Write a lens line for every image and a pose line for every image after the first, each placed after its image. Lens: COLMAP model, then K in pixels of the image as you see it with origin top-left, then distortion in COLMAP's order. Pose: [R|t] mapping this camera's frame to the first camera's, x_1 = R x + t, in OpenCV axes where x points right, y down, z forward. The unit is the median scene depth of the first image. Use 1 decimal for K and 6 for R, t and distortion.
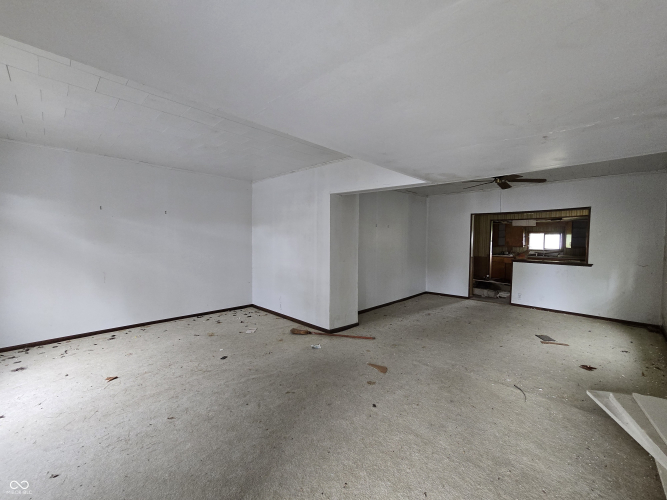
lens RADIAL K [[273.6, 0, 334.4], [0, 273.6, 247.8], [0, 0, 1]] dist [0.000213, 0.000193]
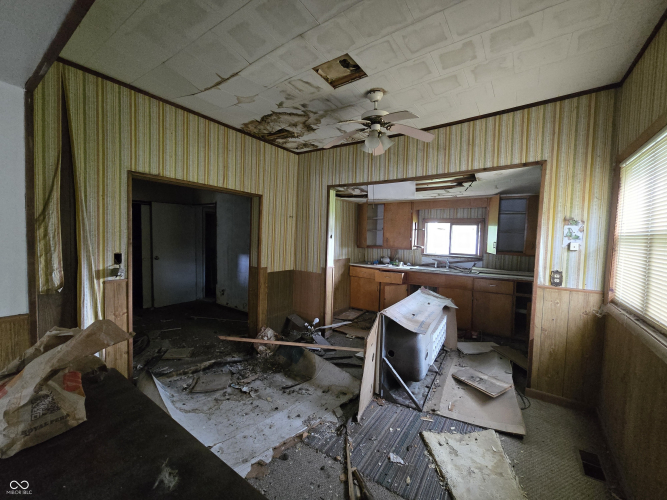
lens RADIAL K [[273.6, 0, 334.4], [0, 273.6, 247.8], [0, 0, 1]] dist [0.000213, 0.000193]
pose [[0.983924, 0.011381, 0.178225, 1.002891], [-0.014689, 0.999743, 0.017251, -0.027535], [-0.177983, -0.019591, 0.983839, 1.159191]]
